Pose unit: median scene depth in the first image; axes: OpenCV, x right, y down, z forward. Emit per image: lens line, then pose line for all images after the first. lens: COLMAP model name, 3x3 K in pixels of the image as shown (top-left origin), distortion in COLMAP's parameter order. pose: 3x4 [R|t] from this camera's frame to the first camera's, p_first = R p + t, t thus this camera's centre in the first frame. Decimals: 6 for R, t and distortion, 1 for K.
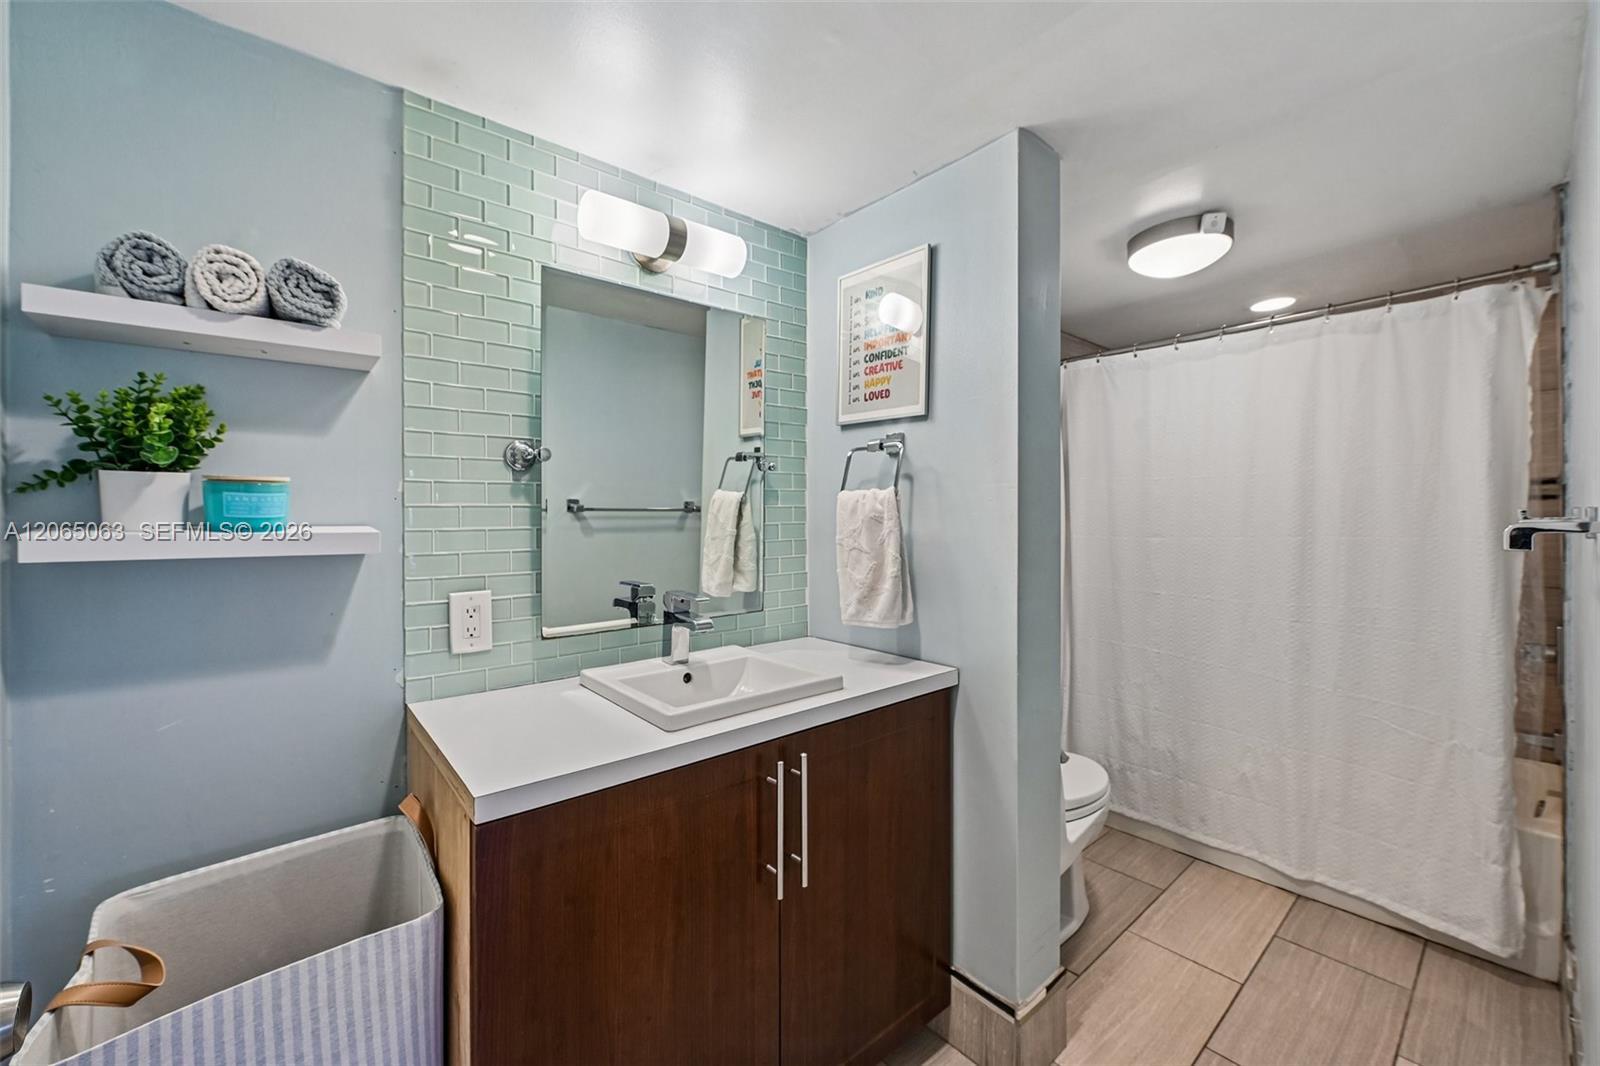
lens RADIAL K [[631.4, 0, 798.0], [0, 631.4, 521.5], [0, 0, 1]] dist [-0.014042, 0.006203]
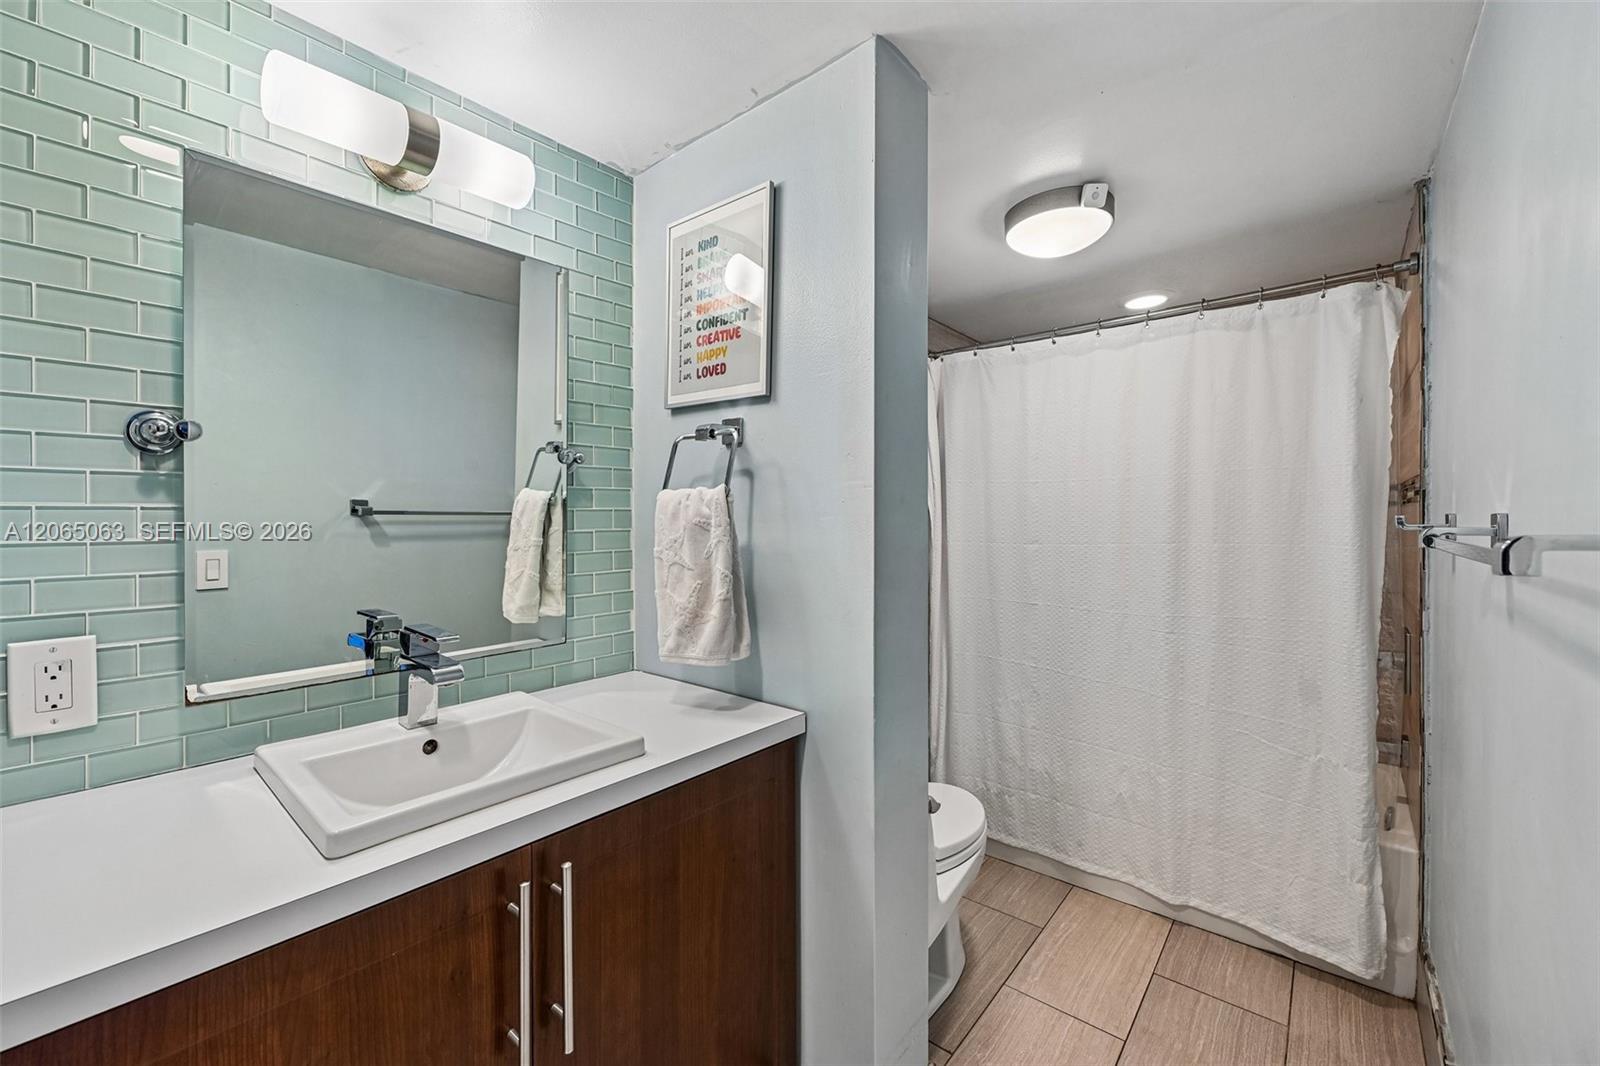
lens RADIAL K [[639.9, 0, 794.2], [0, 639.9, 524.0], [0, 0, 1]] dist [-0.002755, -0.000108]
pose [[0.986762, 0.000778, 0.162175, 0.092197], [-0.000278, 0.999995, -0.003106, -0.003044], [-0.162177, 0.003020, 0.986757, 0.171007]]
